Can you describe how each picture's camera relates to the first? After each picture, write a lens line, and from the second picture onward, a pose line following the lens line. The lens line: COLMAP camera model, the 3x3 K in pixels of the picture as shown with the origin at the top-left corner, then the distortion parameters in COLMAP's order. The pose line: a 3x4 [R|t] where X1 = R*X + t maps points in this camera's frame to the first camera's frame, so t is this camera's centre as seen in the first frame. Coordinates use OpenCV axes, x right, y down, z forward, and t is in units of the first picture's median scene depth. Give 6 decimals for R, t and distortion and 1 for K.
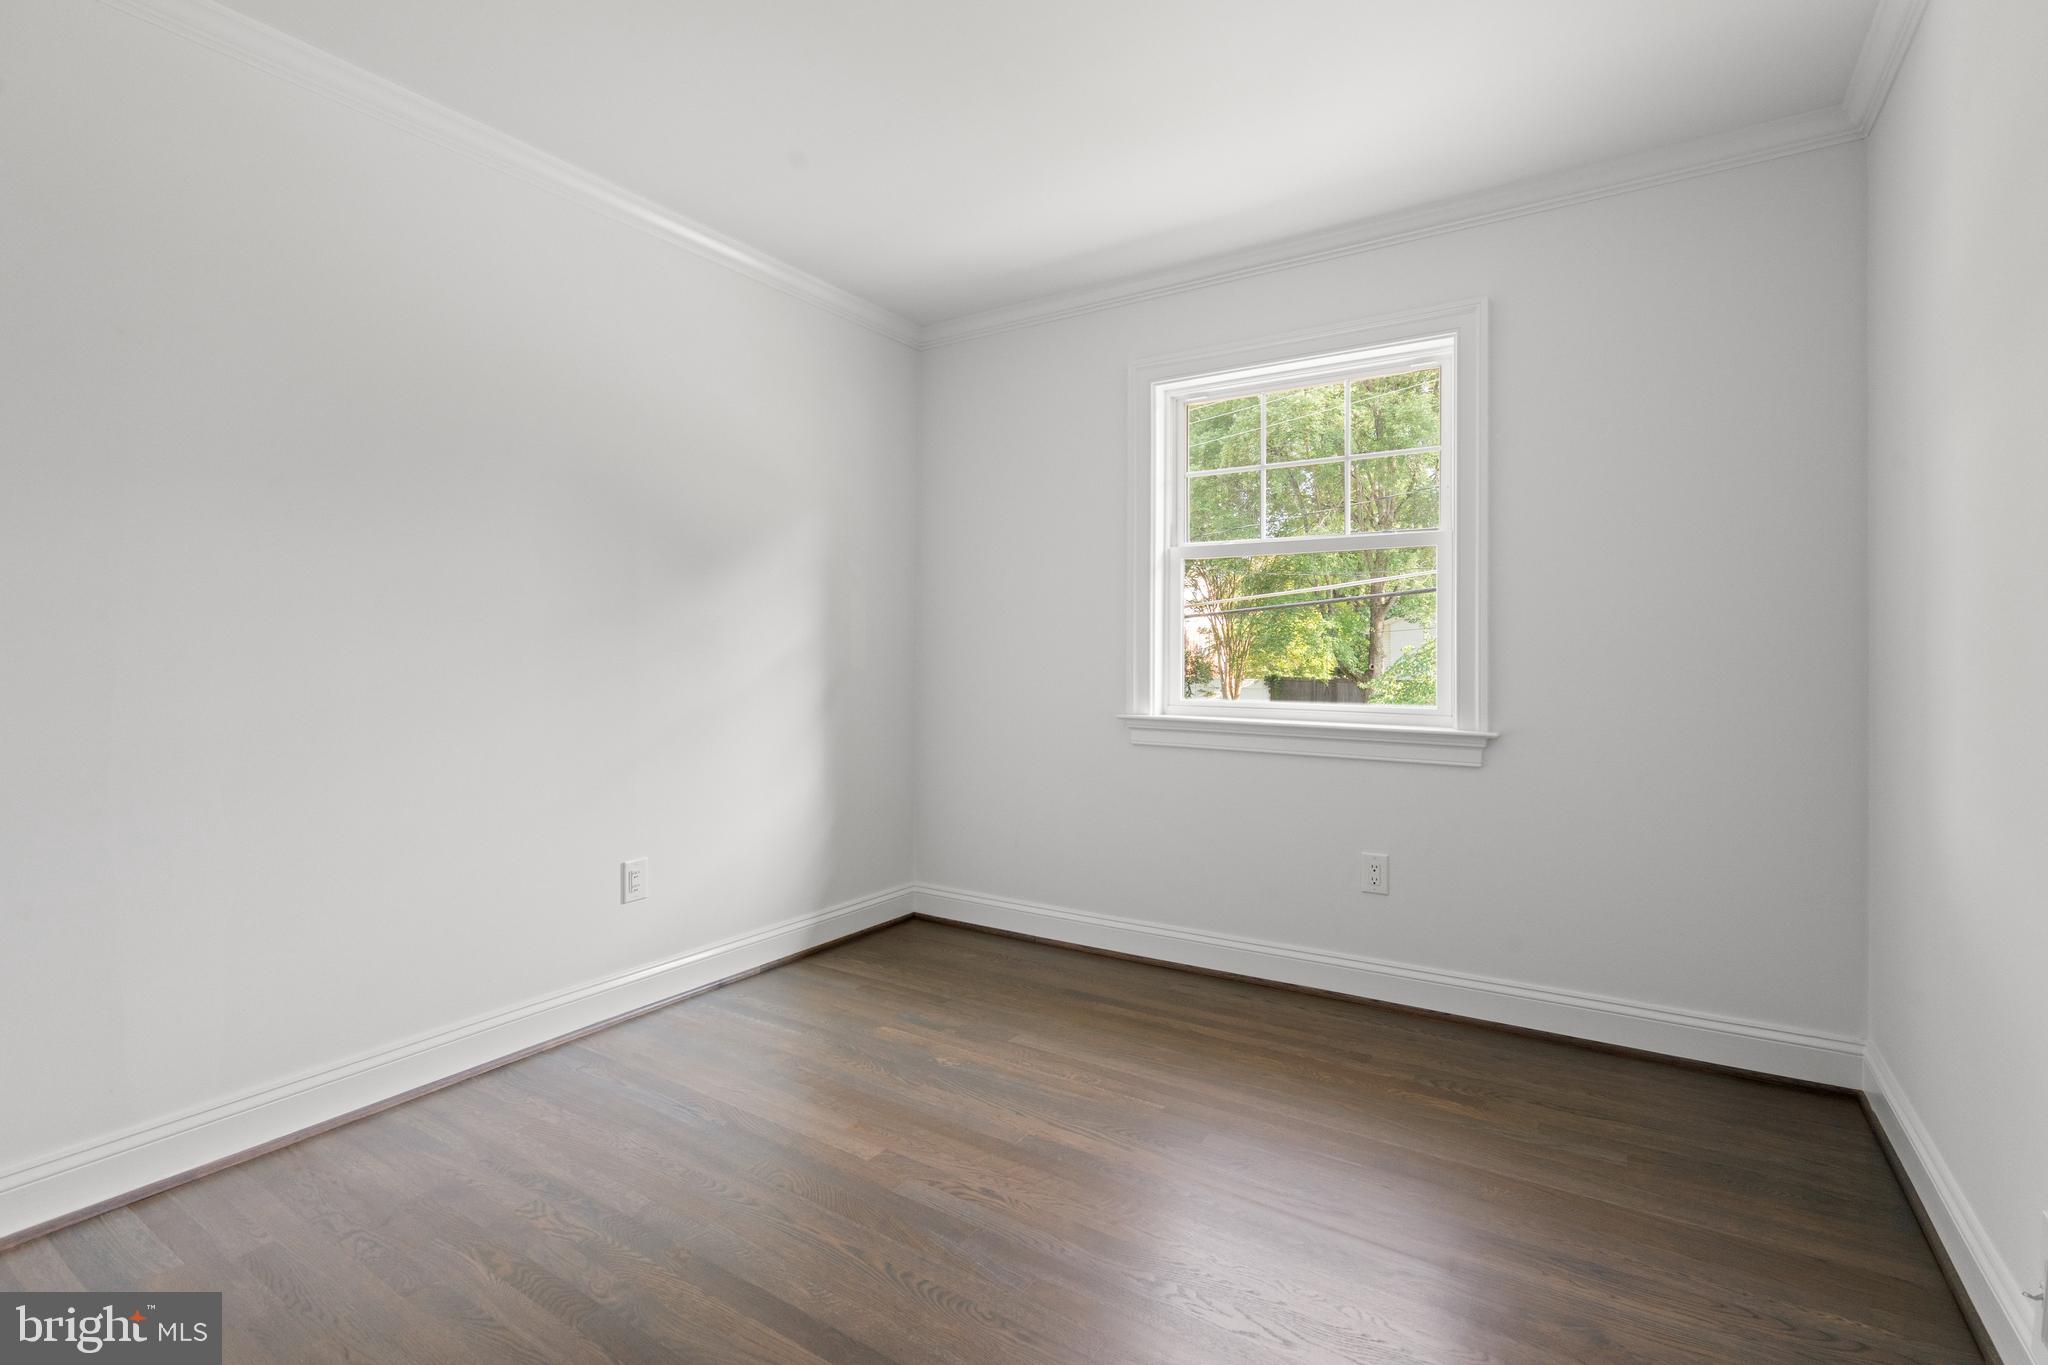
lens RADIAL K [[928.4, 0, 1037.2], [0, 928.4, 670.8], [0, 0, 1]] dist [-0.001319, 0.000935]
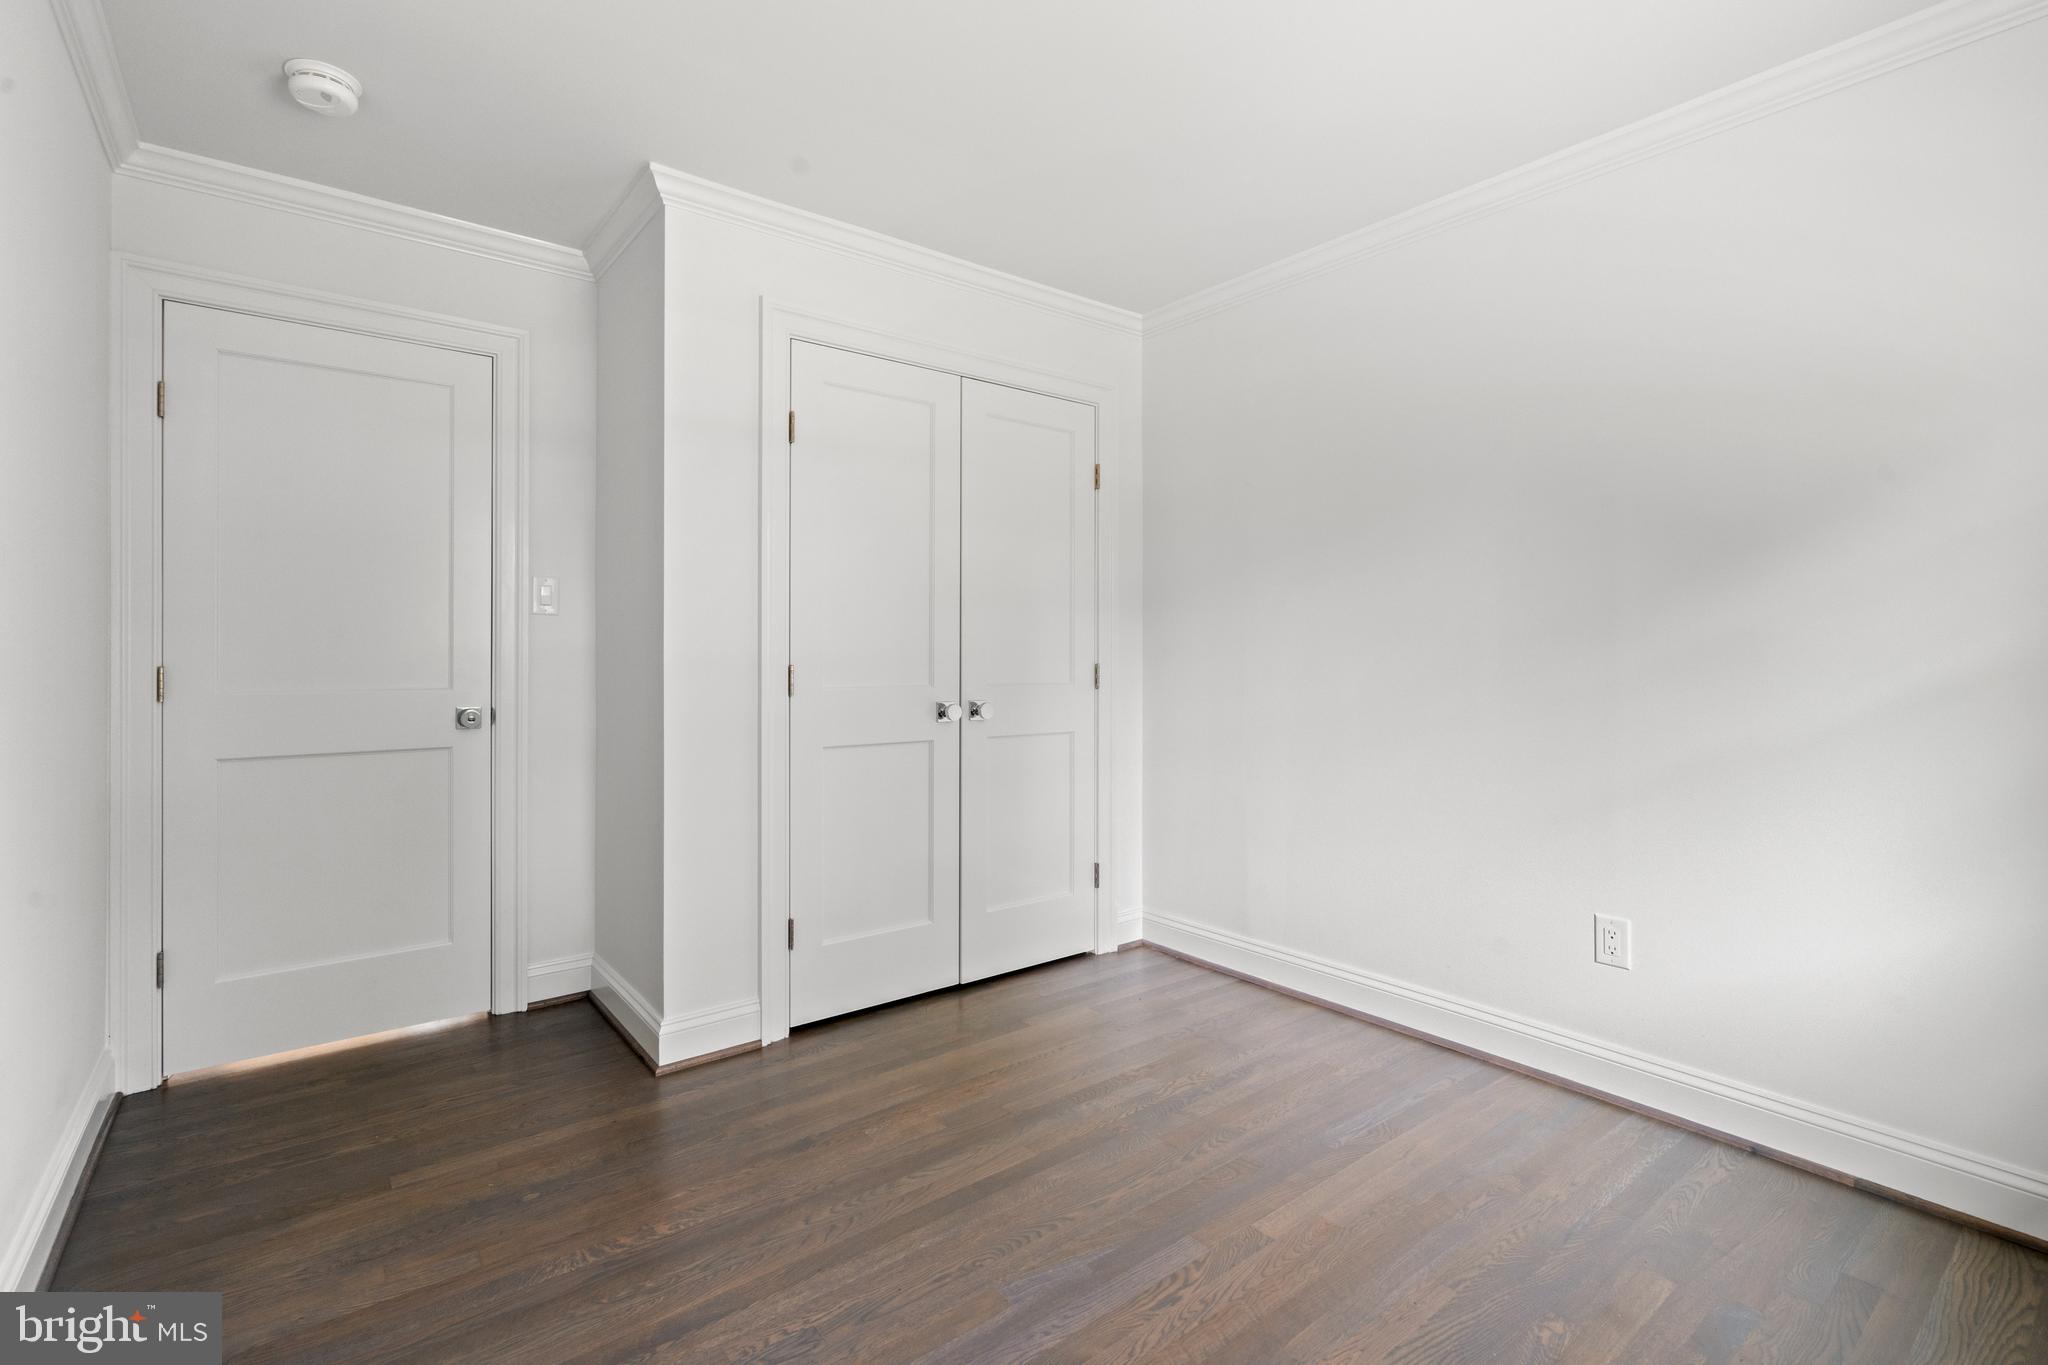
lens RADIAL K [[928.4, 0, 1035.0], [0, 928.4, 672.1], [0, 0, 1]] dist [-0.001319, 0.000935]
pose [[-0.304683, 0.018372, -0.952277, 0.648408], [-0.022186, 0.999406, 0.026380, -0.040041], [0.952195, 0.029165, -0.304095, 0.904618]]
